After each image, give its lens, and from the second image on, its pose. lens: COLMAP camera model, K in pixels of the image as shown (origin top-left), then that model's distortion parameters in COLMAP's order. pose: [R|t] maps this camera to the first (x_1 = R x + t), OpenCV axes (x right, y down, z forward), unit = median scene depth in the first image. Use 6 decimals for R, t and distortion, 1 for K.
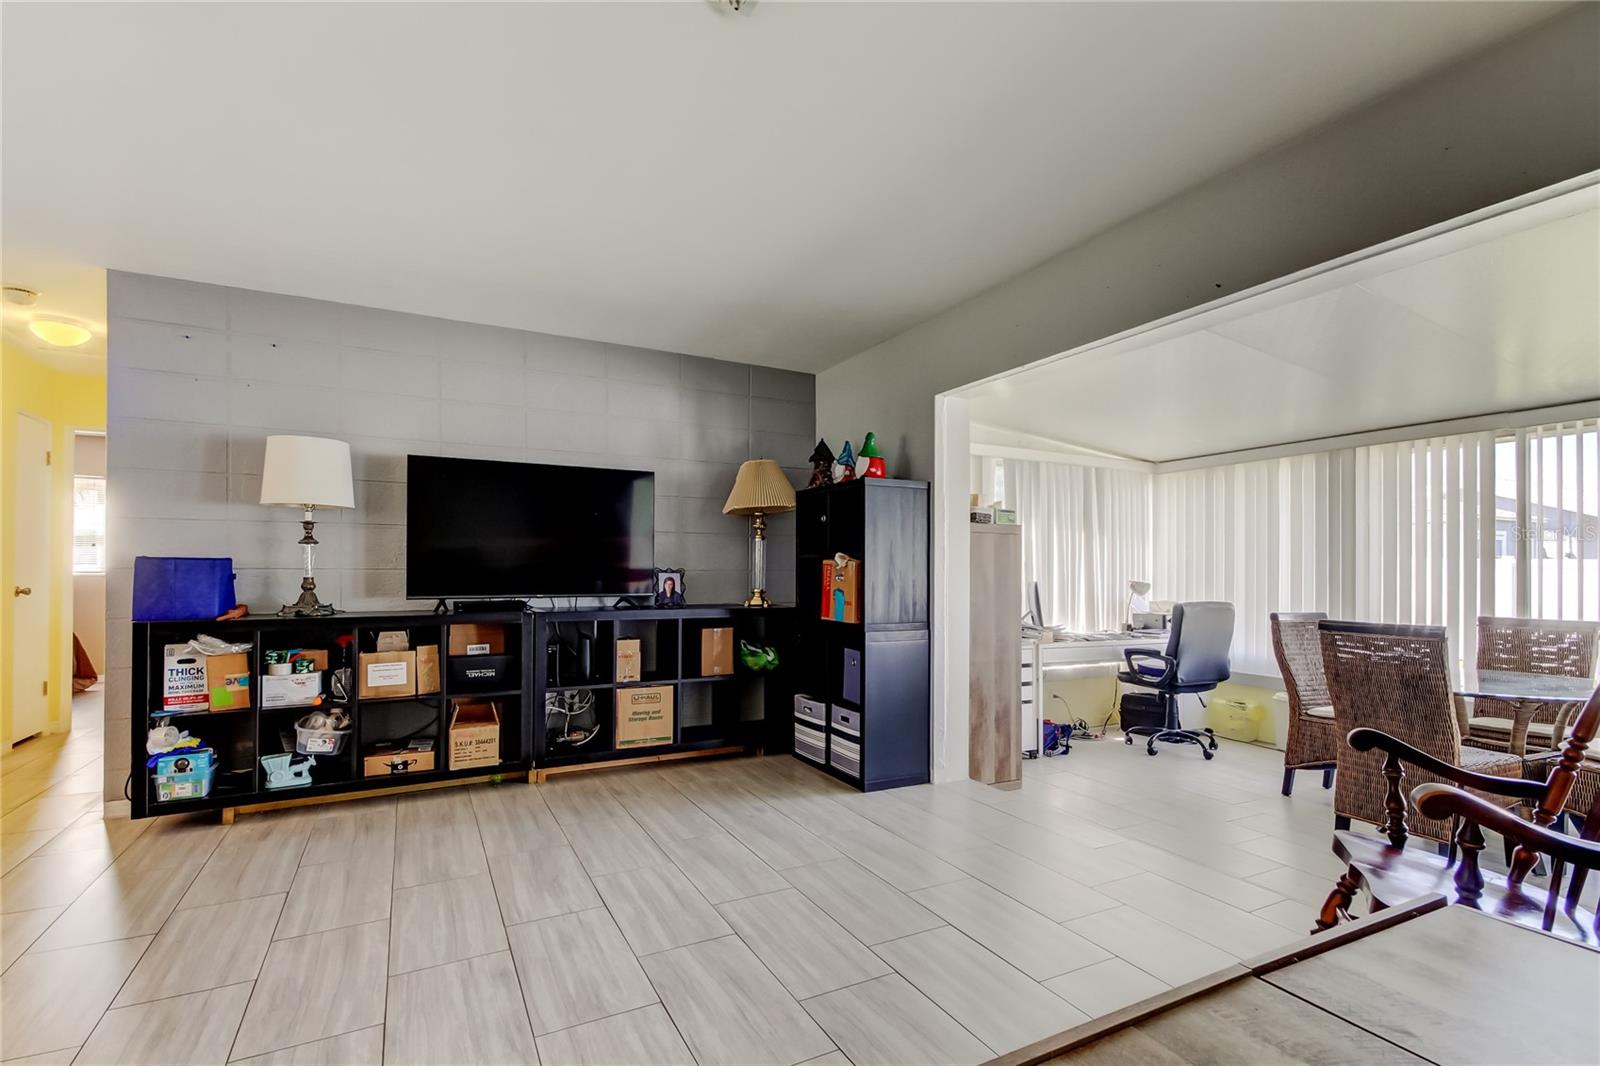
lens RADIAL K [[739.0, 0, 807.3], [0, 739.0, 562.5], [0, 0, 1]] dist [0.018306, 0.000147]
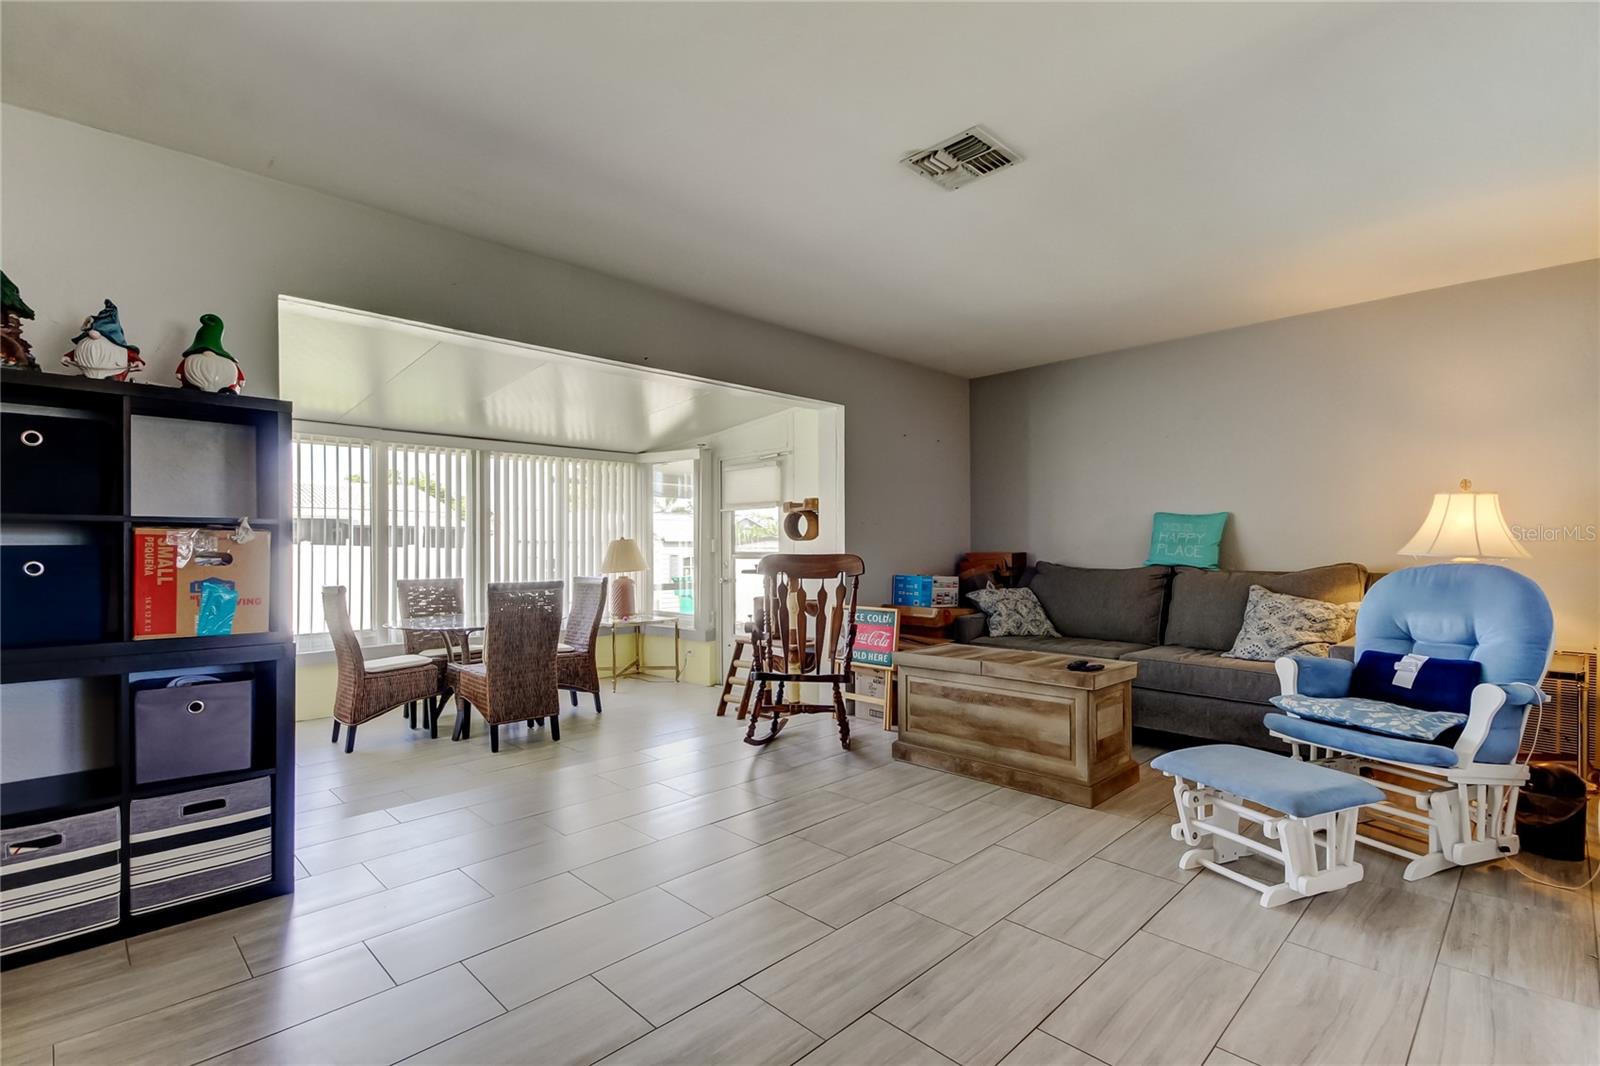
lens RADIAL K [[733.6, 0, 810.4], [0, 733.6, 549.9], [0, 0, 1]] dist [0.030893, -0.014216]
pose [[-0.299049, -0.004762, 0.954226, -0.672437], [-0.014925, 0.999889, 0.000313, 0.006119], [-0.954121, -0.014148, -0.299087, 0.764906]]
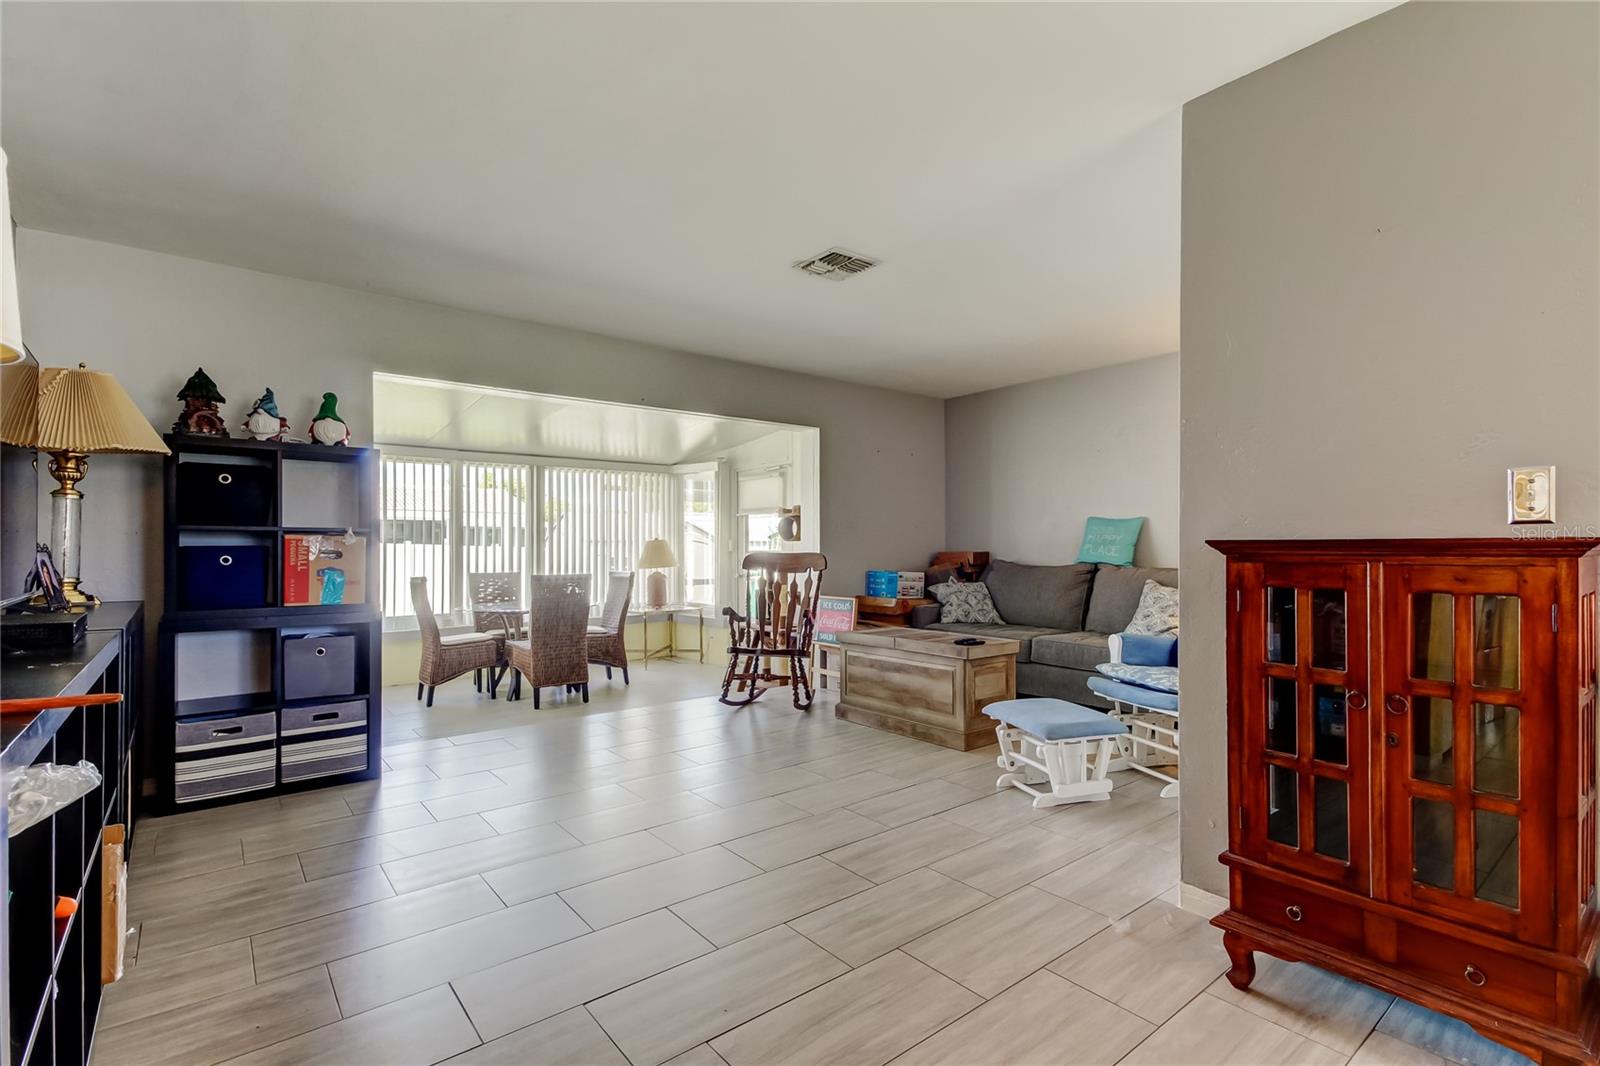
lens RADIAL K [[741.2, 0, 809.6], [0, 741.2, 550.1], [0, 0, 1]] dist [0.016433, 0.000032]
pose [[-0.195047, -0.006590, 0.980772, -0.980052], [-0.016034, 0.999865, 0.003530, 0.002340], [-0.980663, -0.015037, -0.195126, 0.643070]]
